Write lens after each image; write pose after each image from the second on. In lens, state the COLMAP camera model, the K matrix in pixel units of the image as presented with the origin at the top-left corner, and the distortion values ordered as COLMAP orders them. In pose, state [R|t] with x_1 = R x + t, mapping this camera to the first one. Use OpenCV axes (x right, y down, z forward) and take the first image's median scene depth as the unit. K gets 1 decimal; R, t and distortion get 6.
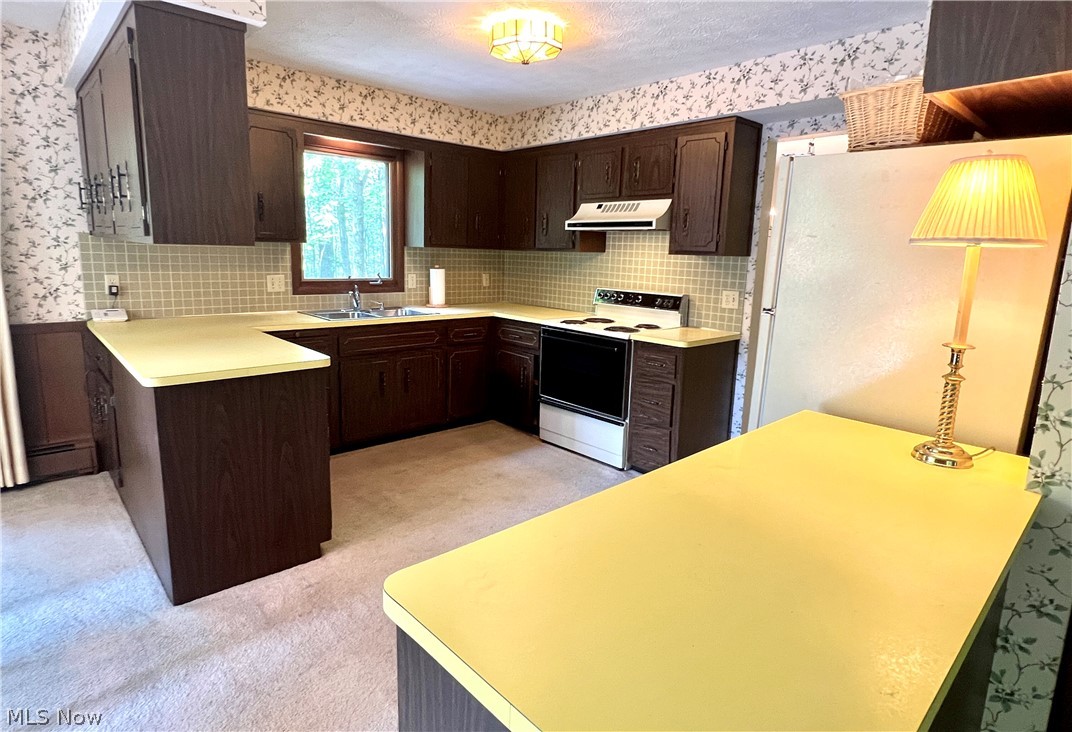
lens RADIAL K [[568.4, 0, 530.9], [0, 568.4, 353.6], [0, 0, 1]] dist [0.000030, -0.000023]
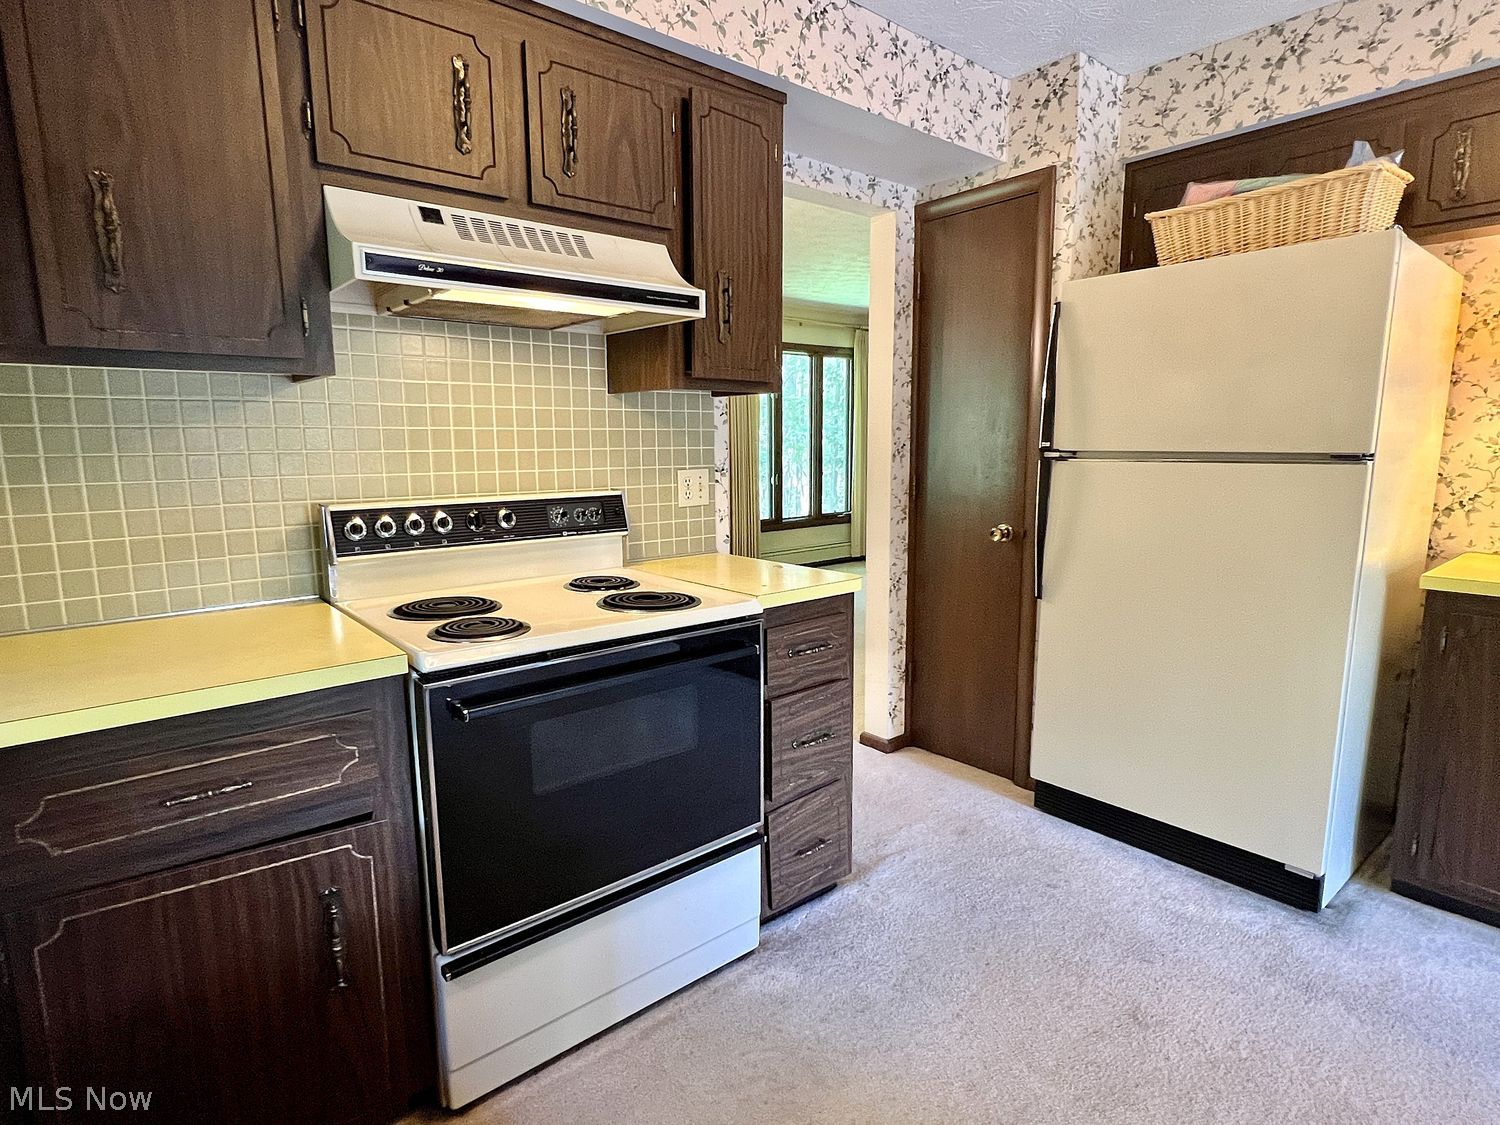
lens RADIAL K [[801.8, 0, 736.9], [0, 801.8, 566.2], [0, 0, 1]] dist [-0.001274, -0.000311]
pose [[0.052925, -0.184478, 0.981411, -0.317774], [0.185858, 0.967436, 0.171828, -0.138377], [-0.981150, 0.173309, 0.085489, 0.905300]]
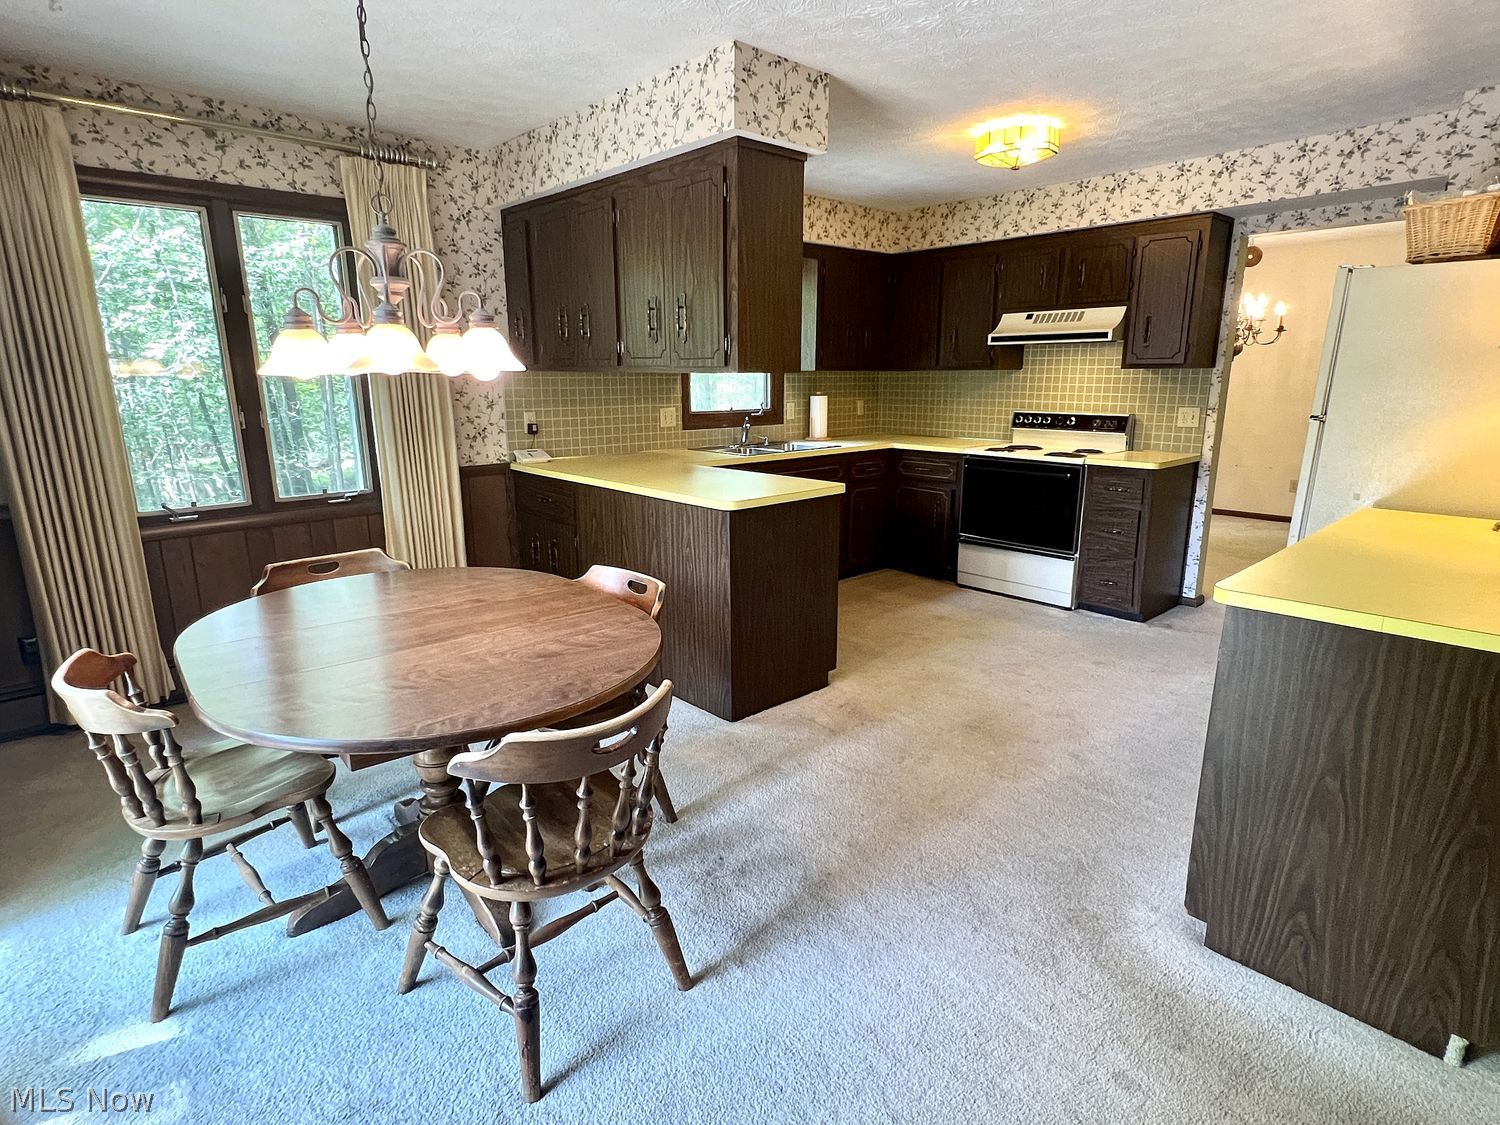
lens RADIAL K [[776.2, 0, 750.0], [0, 776.2, 562.5], [0, 0, 1]] dist [-0.001295, 0.001235]
pose [[0.999416, -0.032663, -0.010078, -0.333818], [0.033202, 0.997703, 0.059043, 0.038387], [0.008127, -0.059343, 0.998205, -0.242630]]
